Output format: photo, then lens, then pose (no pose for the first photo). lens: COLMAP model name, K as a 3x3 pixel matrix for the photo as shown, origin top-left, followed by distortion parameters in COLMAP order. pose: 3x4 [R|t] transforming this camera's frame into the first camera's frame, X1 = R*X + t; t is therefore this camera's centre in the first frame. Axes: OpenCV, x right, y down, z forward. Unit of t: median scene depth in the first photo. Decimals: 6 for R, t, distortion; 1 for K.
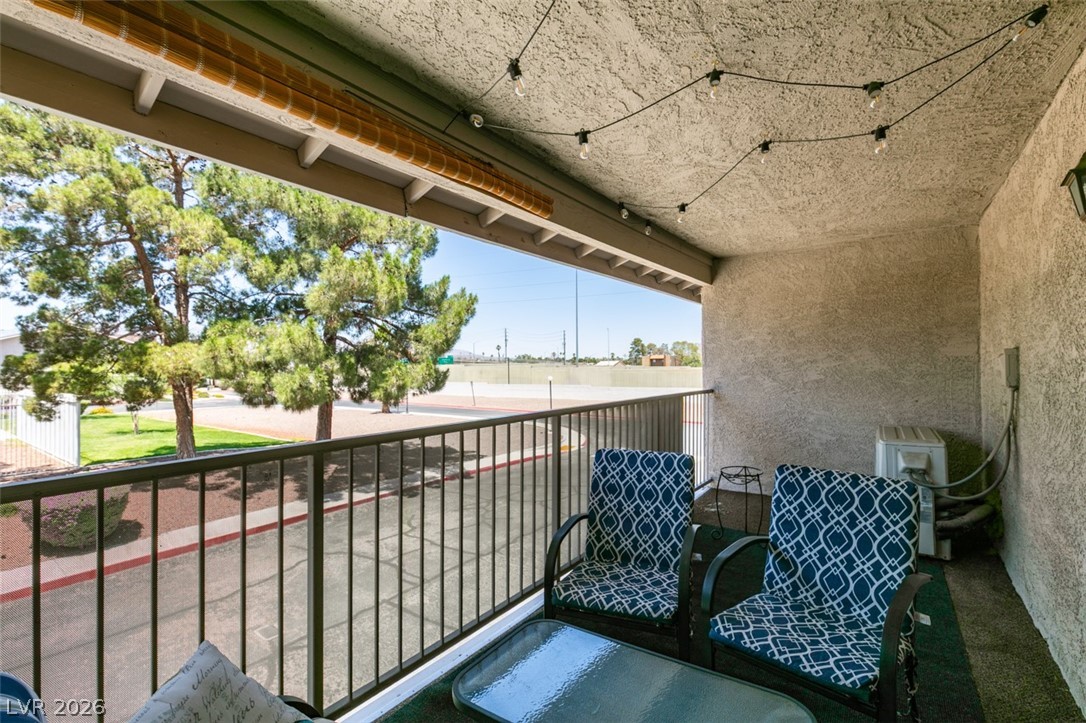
lens RADIAL K [[485.6, 0, 542.0], [0, 485.6, 361.9], [0, 0, 1]] dist [-0.002317, 0.000357]
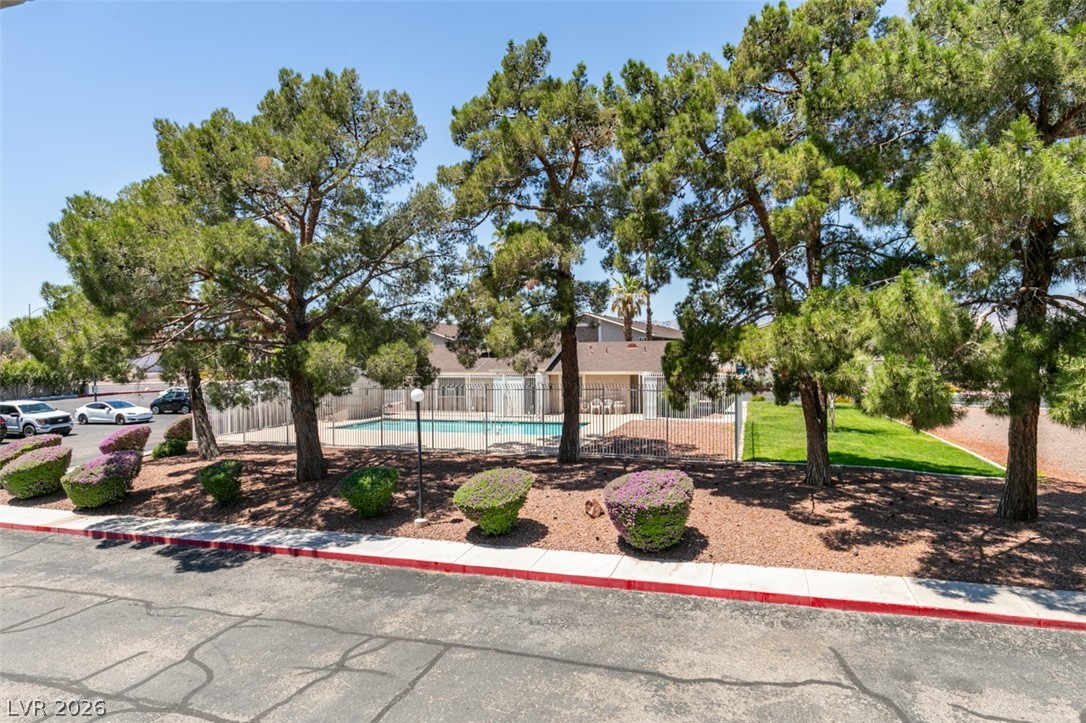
lens RADIAL K [[641.7, 0, 542.9], [0, 641.7, 364.7], [0, 0, 1]] dist [0.007354, -0.002090]
pose [[0.289931, 0.021478, -0.956807, 0.171899], [0.013844, 0.999549, 0.026633, -0.008550], [0.956948, -0.020968, 0.289503, 0.496735]]
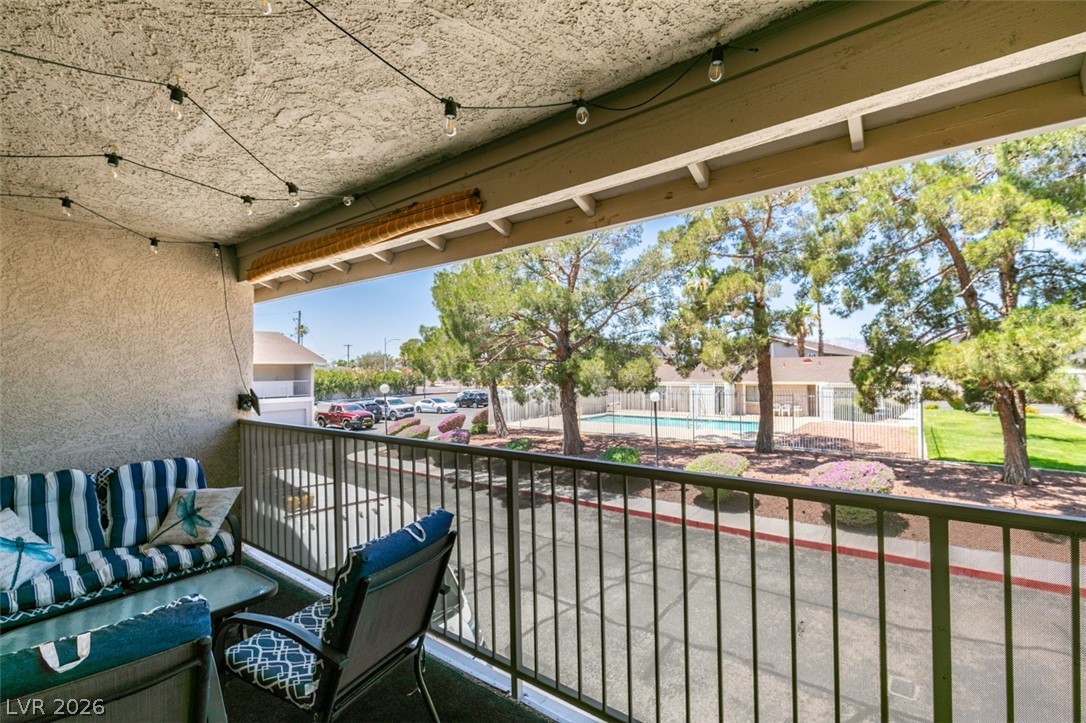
lens RADIAL K [[485.6, 0, 537.1], [0, 485.6, 364.4], [0, 0, 1]] dist [-0.002317, 0.000357]
pose [[-0.045820, -0.003003, -0.998945, 0.252835], [0.018753, 0.999817, -0.003866, -0.008747], [0.998774, -0.018910, -0.045756, 0.342039]]
